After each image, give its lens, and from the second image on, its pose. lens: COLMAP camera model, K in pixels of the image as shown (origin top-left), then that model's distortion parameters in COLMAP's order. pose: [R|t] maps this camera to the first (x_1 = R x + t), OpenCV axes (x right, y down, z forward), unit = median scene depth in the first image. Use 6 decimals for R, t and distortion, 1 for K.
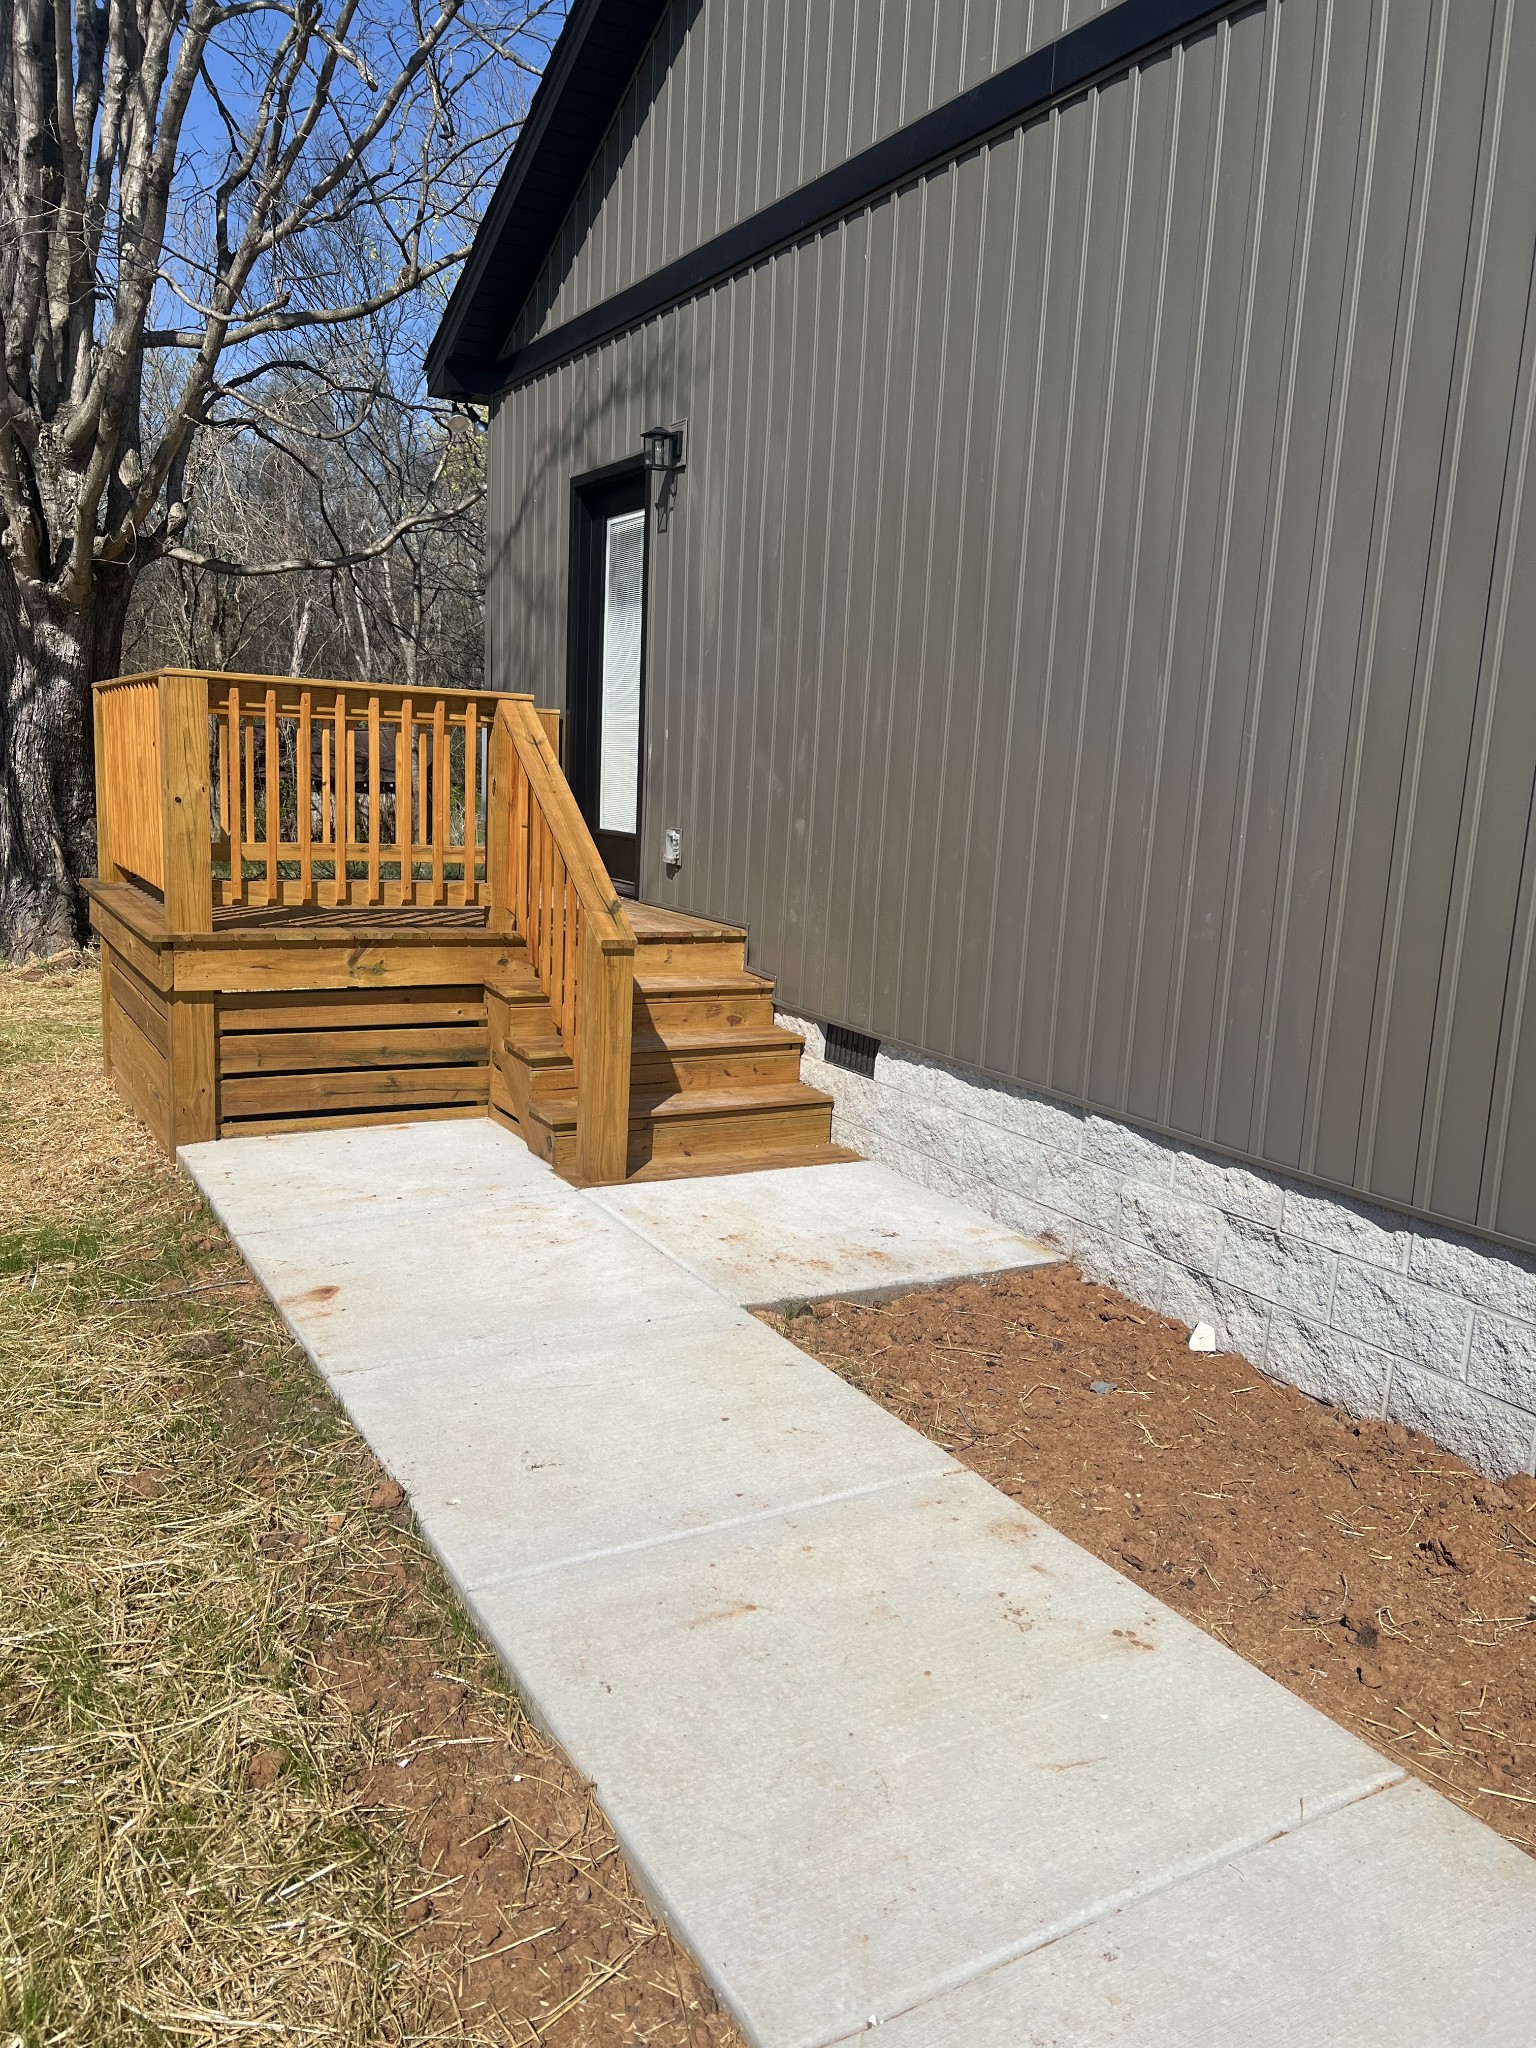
lens RADIAL K [[1534.6, 0, 761.8], [0, 1534.6, 1027.1], [0, 0, 1]] dist [0.026127, -0.013917]
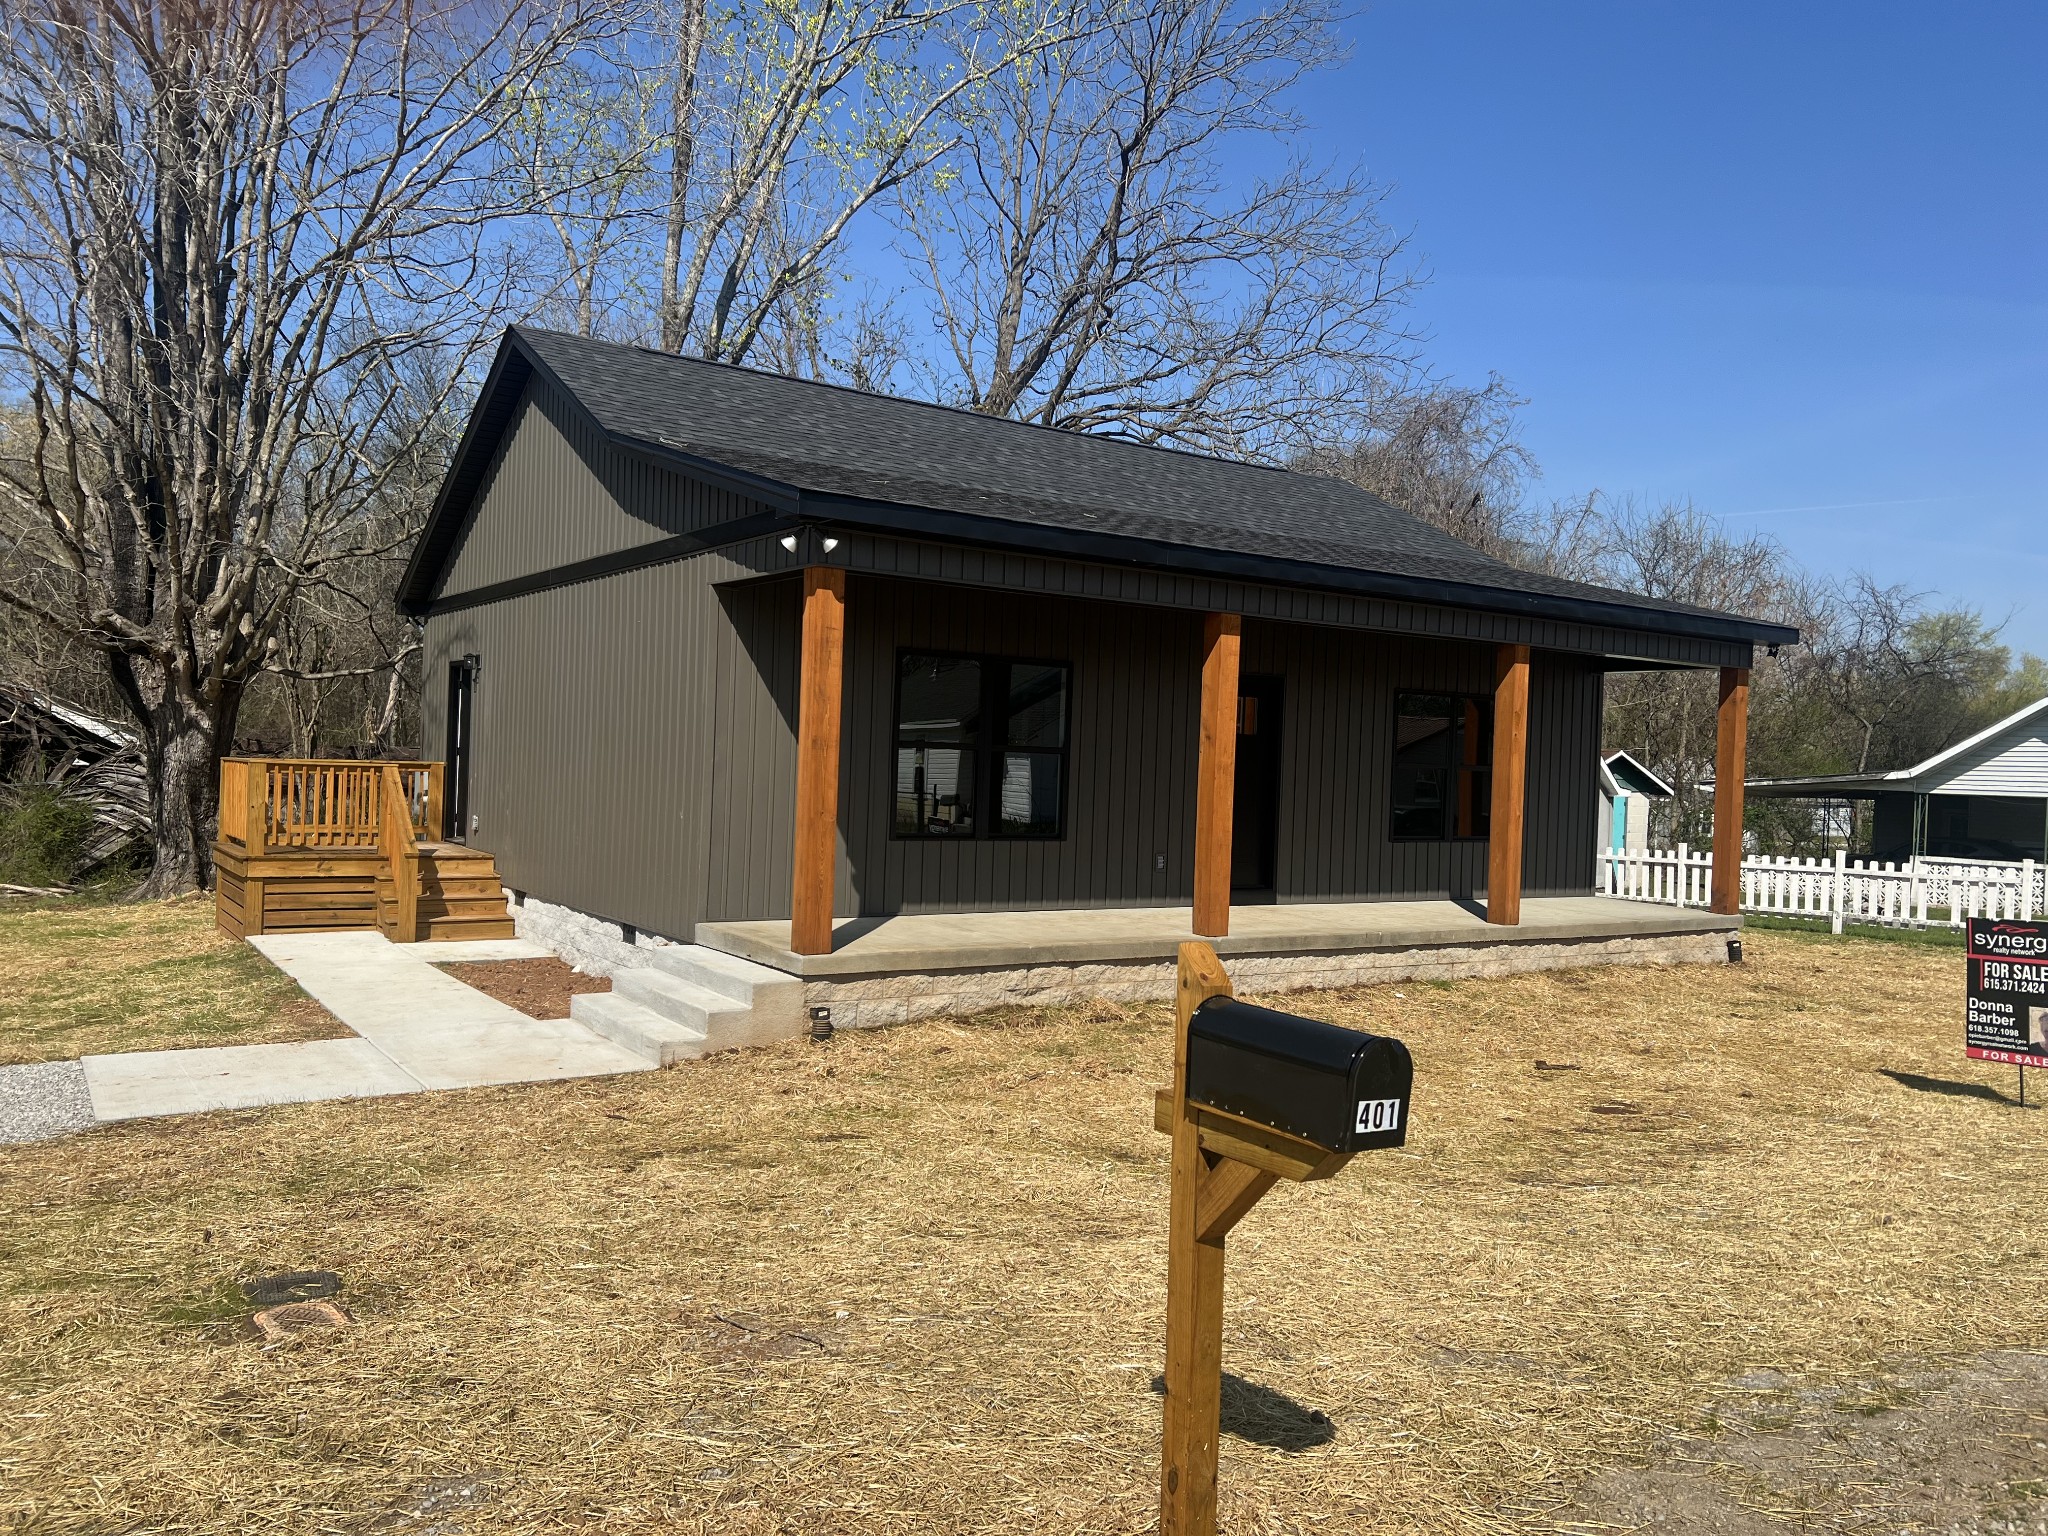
lens RADIAL K [[1534.6, 0, 1035.4], [0, 1534.6, 768.0], [0, 0, 1]] dist [0.026127, -0.013917]
pose [[0.995763, -0.012379, 0.091117, 1.009517], [0.027024, 0.986535, -0.161303, 0.352797], [-0.087893, 0.163081, 0.982690, -2.438049]]
